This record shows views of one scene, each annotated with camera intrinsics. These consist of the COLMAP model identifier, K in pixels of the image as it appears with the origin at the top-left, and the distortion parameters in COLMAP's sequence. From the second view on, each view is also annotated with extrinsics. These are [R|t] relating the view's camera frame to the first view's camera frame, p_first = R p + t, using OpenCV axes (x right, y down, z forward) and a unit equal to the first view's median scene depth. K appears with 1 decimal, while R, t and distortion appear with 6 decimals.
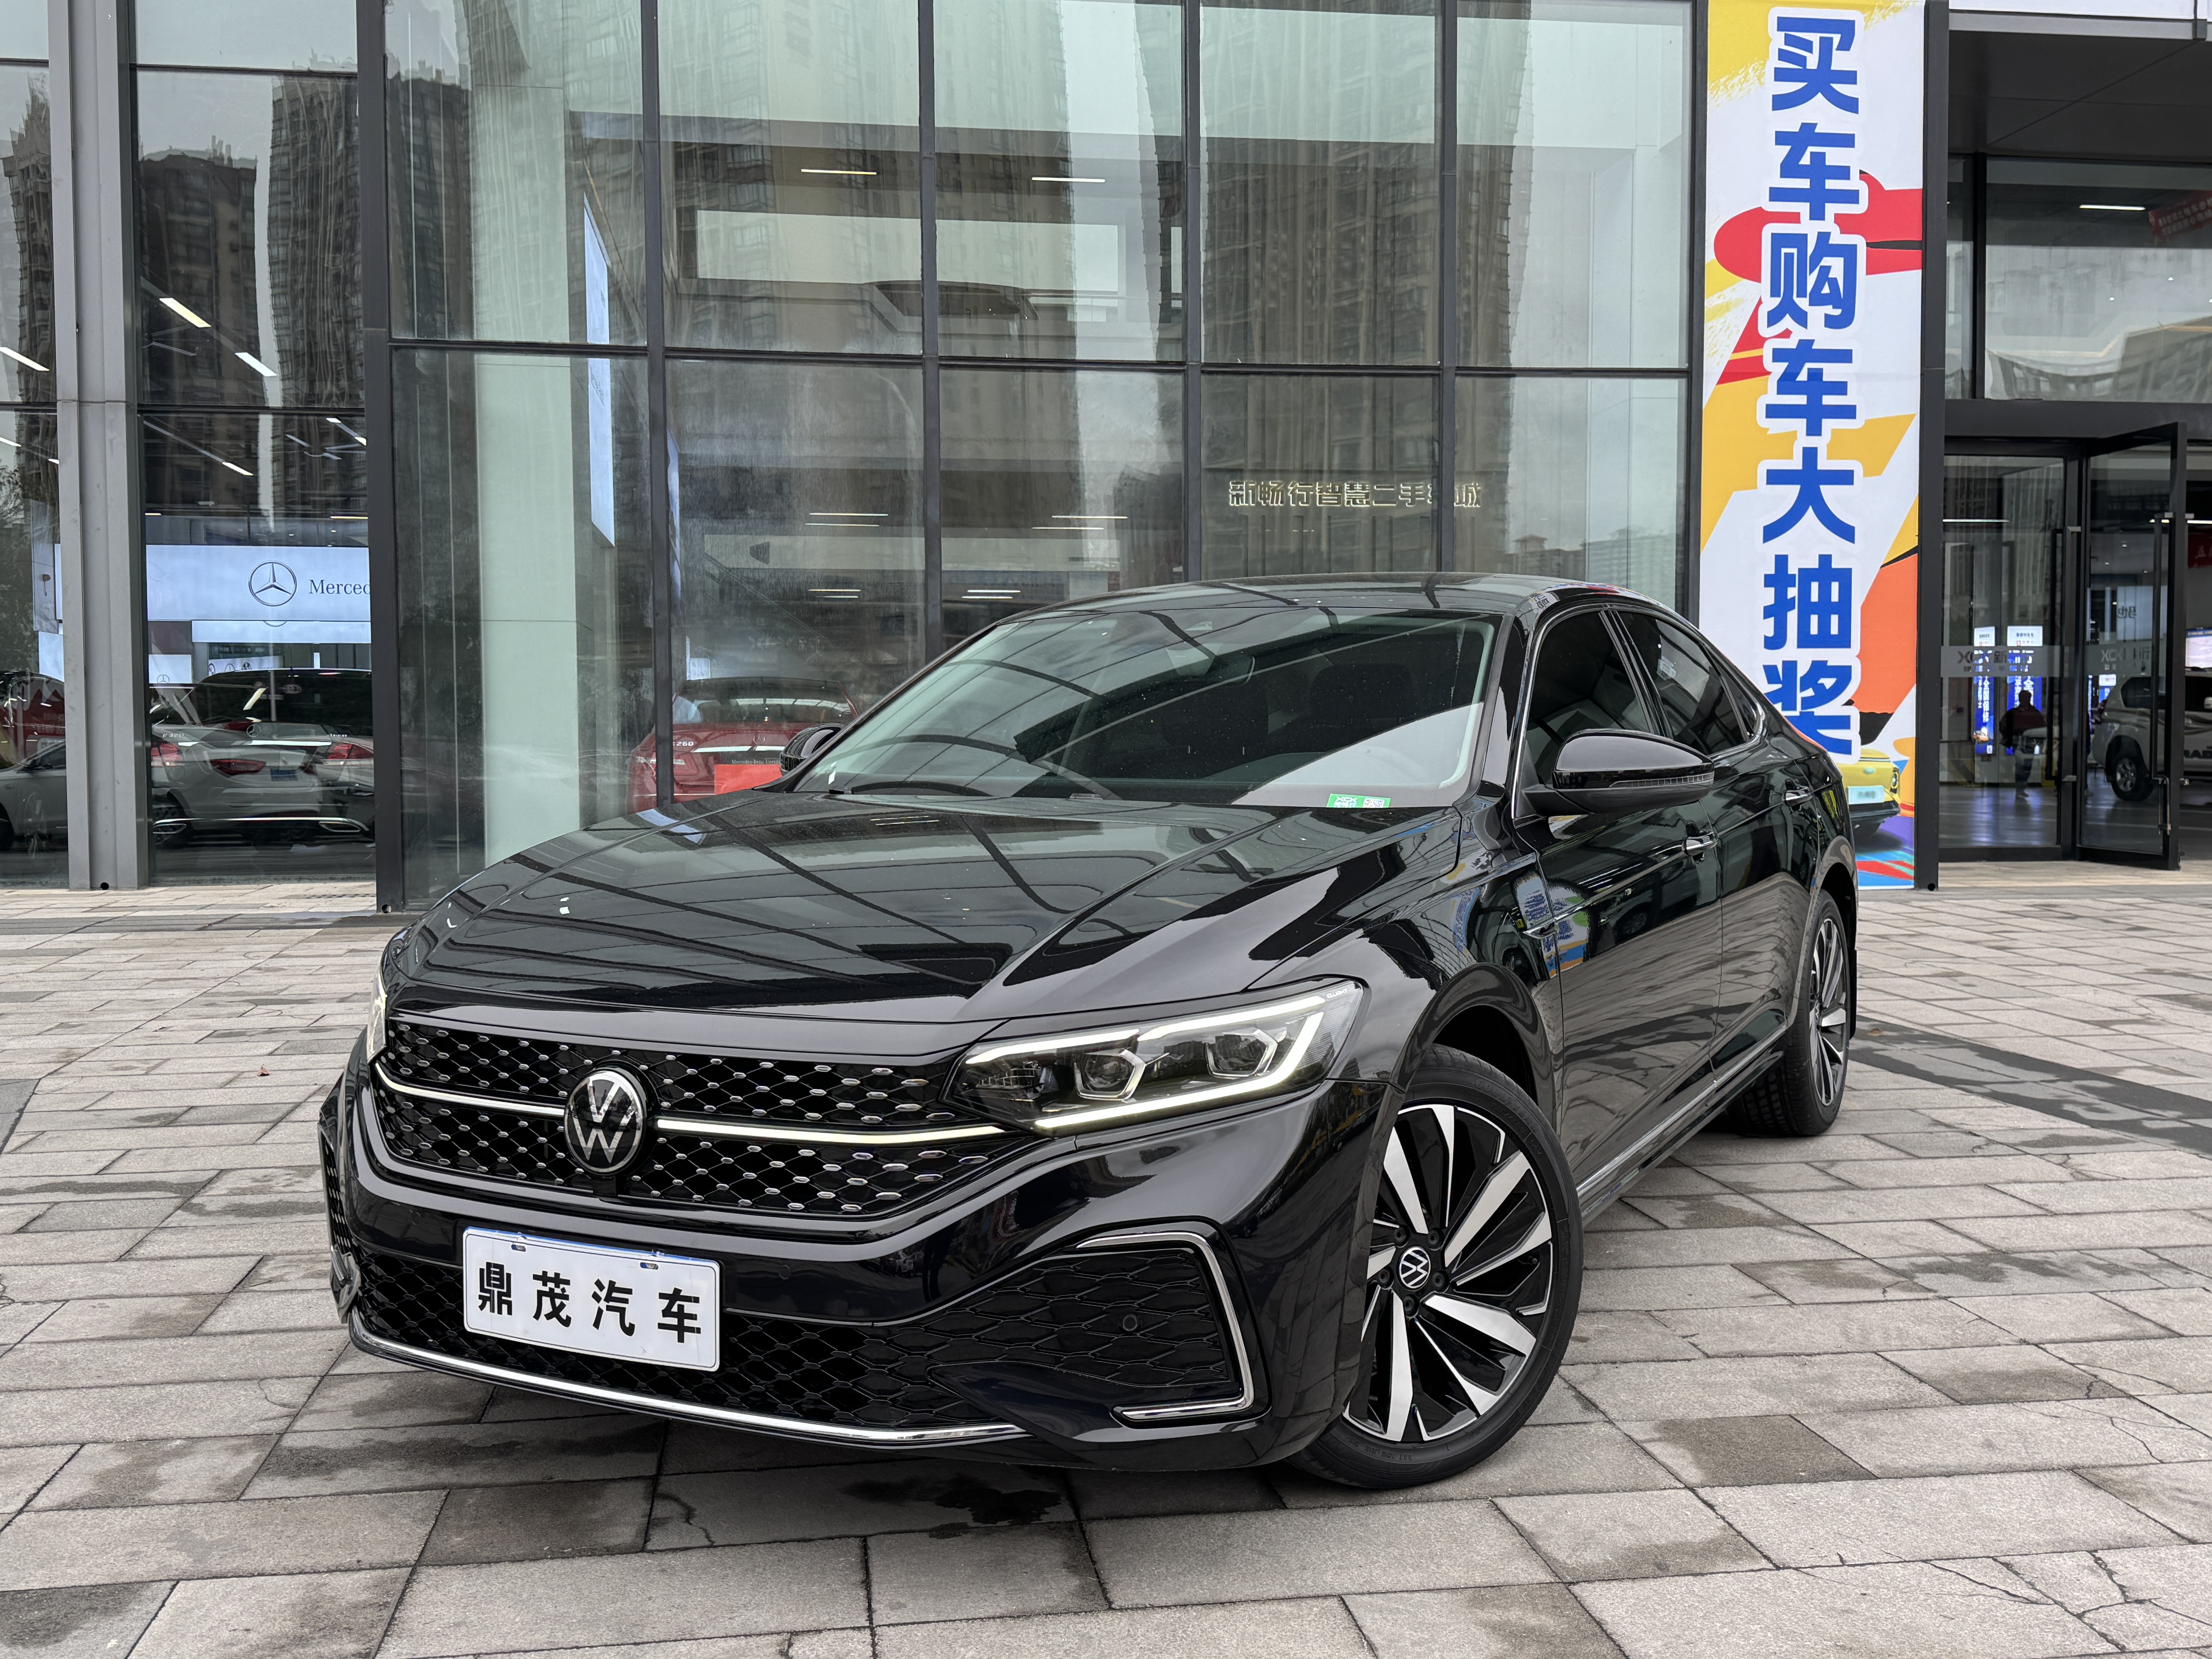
lens RADIAL K [[2164.1, 0, 1103.0], [0, 2164.1, 859.1], [0, 0, 1]] dist [0.138754, -0.267908]
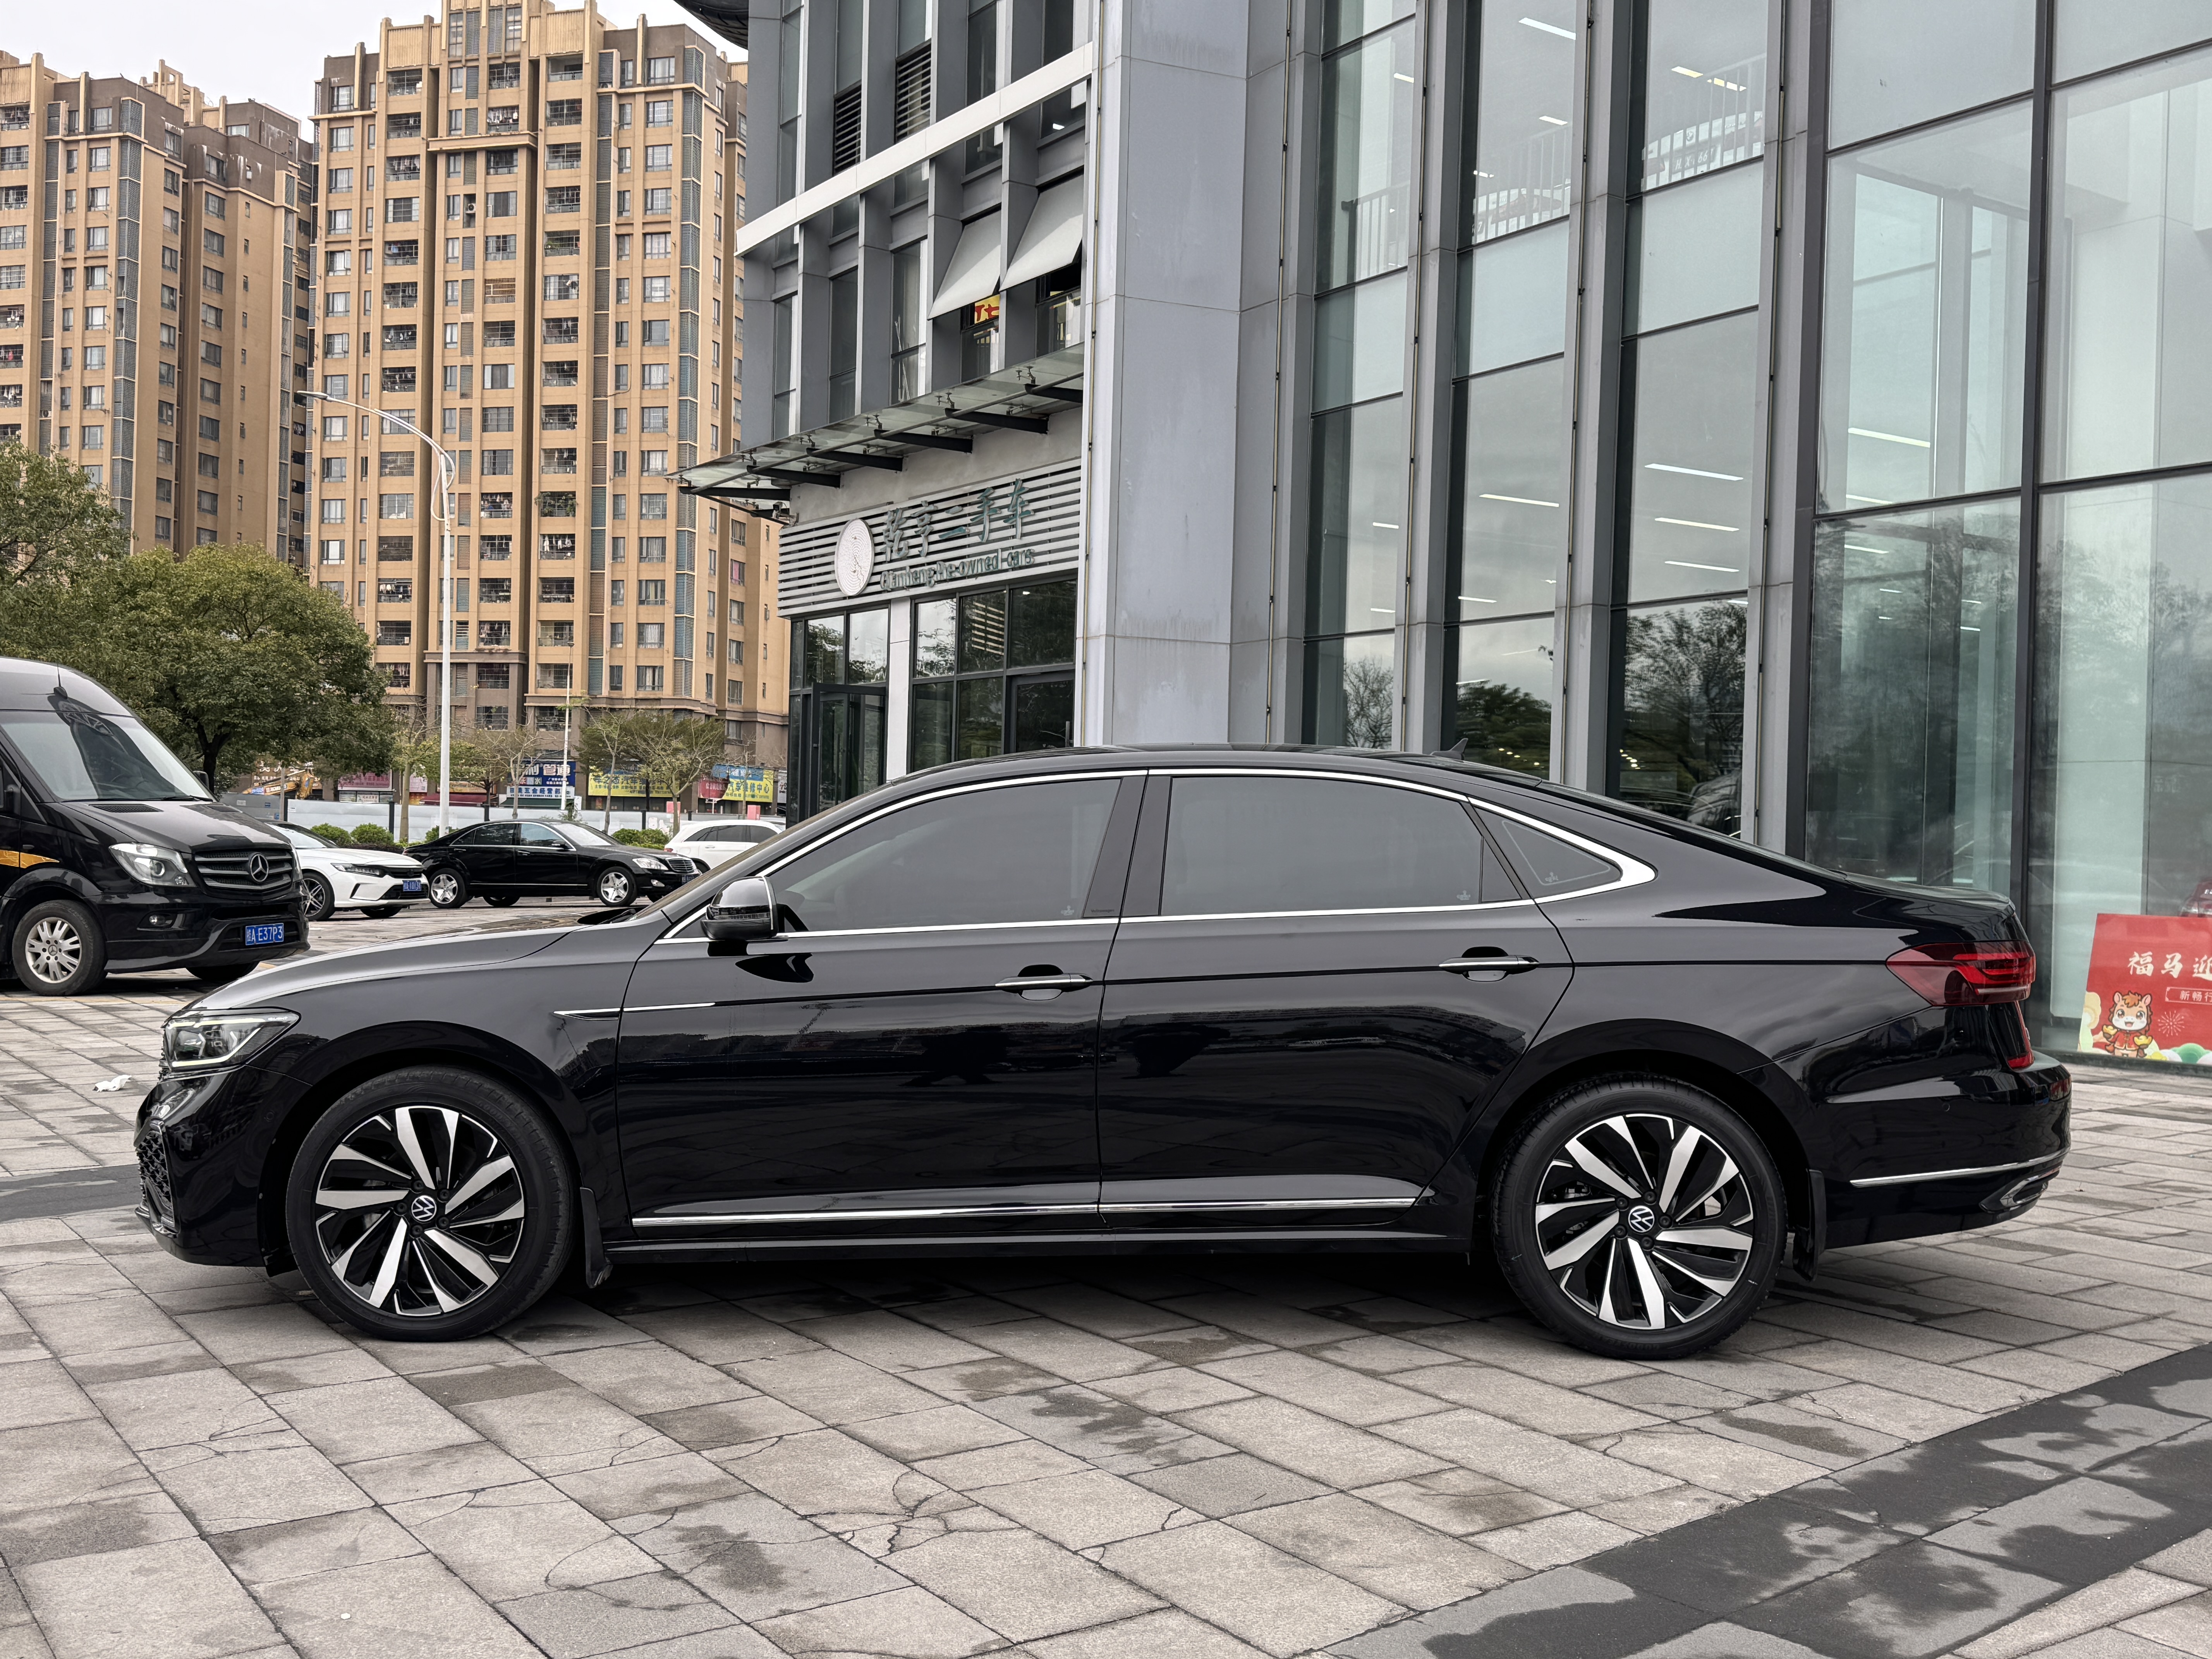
lens RADIAL K [[2149.4, 0, 1107.8], [0, 2149.4, 897.2], [0, 0, 1]] dist [0.127736, -0.261369]
pose [[0.423899, 0.028065, -0.905274, 1.663620], [-0.070035, 0.997543, -0.001868, -0.065326], [0.902998, 0.064193, 0.424823, 0.718772]]
